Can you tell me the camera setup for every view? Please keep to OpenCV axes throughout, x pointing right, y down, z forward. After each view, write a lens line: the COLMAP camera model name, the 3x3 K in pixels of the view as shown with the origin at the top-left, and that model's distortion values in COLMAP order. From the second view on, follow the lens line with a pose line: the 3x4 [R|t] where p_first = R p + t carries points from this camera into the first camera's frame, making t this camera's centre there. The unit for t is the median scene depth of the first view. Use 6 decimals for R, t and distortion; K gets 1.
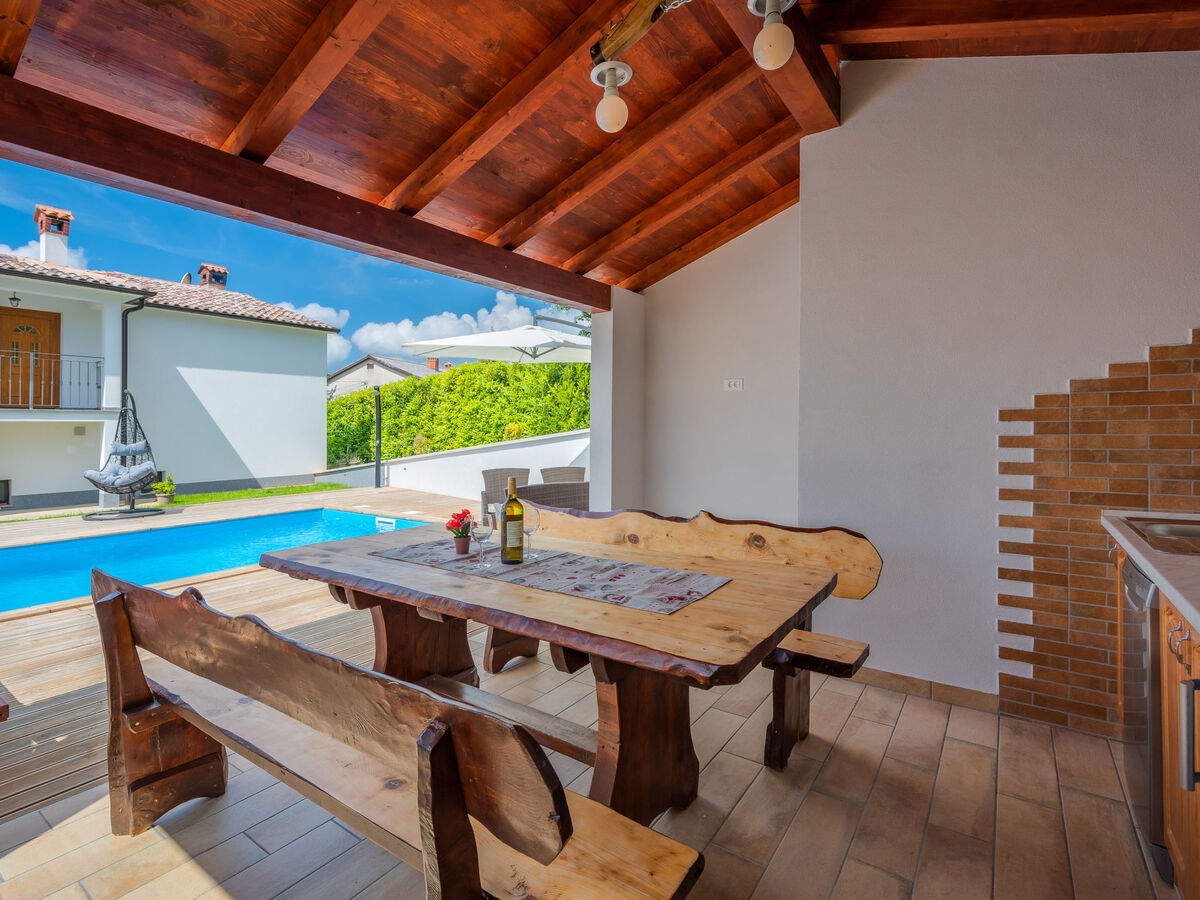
lens RADIAL K [[581.0, 0, 602.1], [0, 581.0, 405.7], [0, 0, 1]] dist [0.010891, -0.003950]
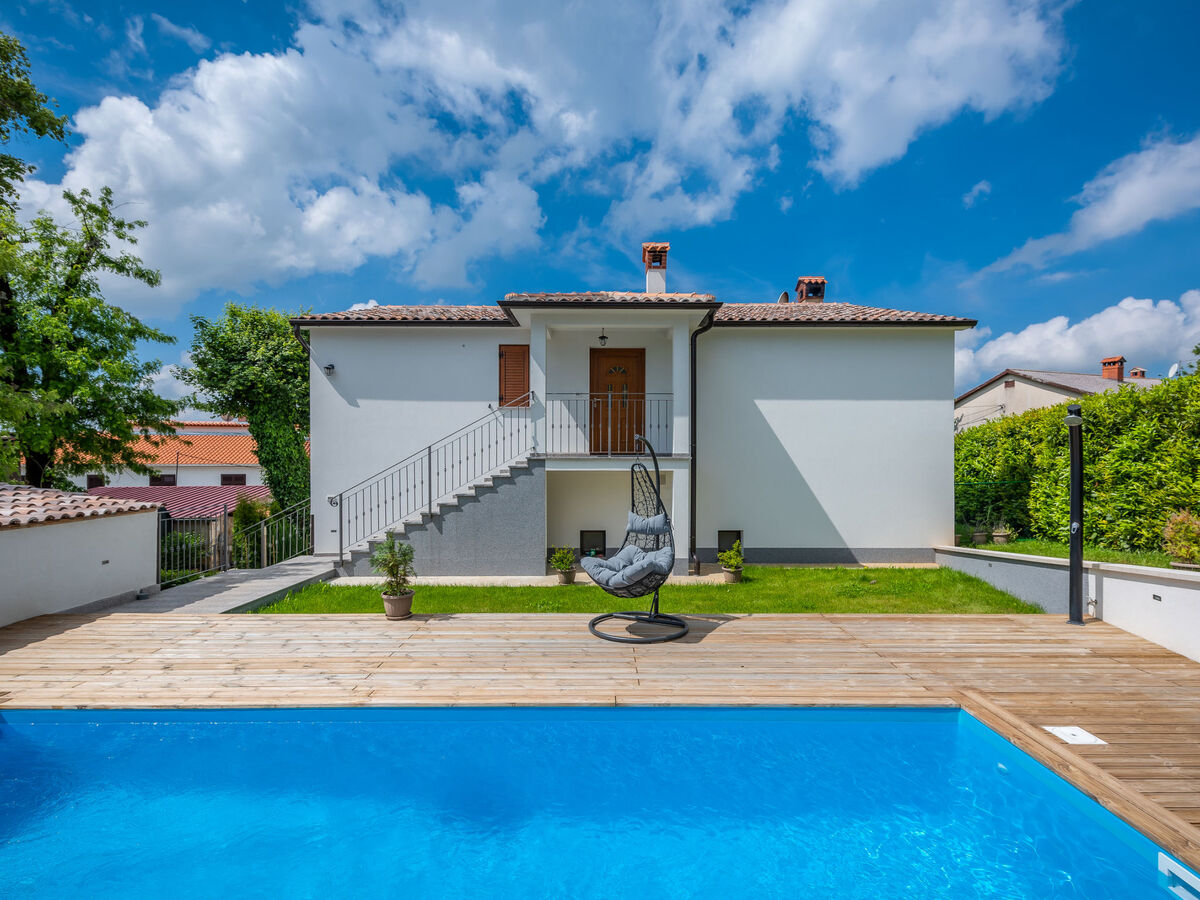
lens RADIAL K [[581.0, 0, 608.3], [0, 581.0, 465.6], [0, 0, 1]] dist [0.010891, -0.003950]
pose [[0.567346, 0.017094, -0.823302, -0.218354], [0.025258, 0.998953, 0.038146, -0.013195], [0.823092, -0.042437, 0.566320, 0.439336]]
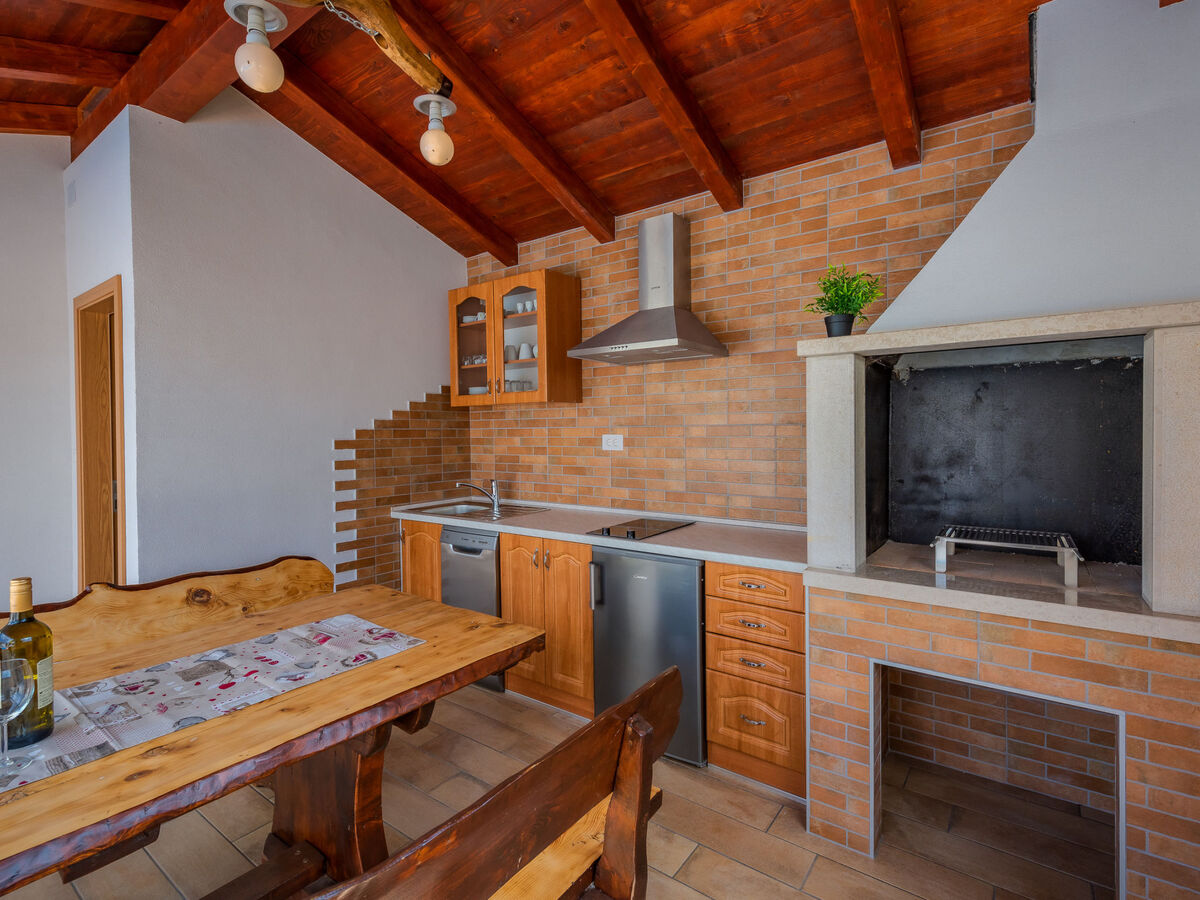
lens RADIAL K [[581.0, 0, 600.5], [0, 581.0, 442.1], [0, 0, 1]] dist [0.010891, -0.003950]
pose [[0.001359, -0.006767, 0.999976, -0.115334], [-0.027218, 0.999606, 0.006801, -0.002633], [-0.999629, -0.027227, 0.001174, 0.084128]]
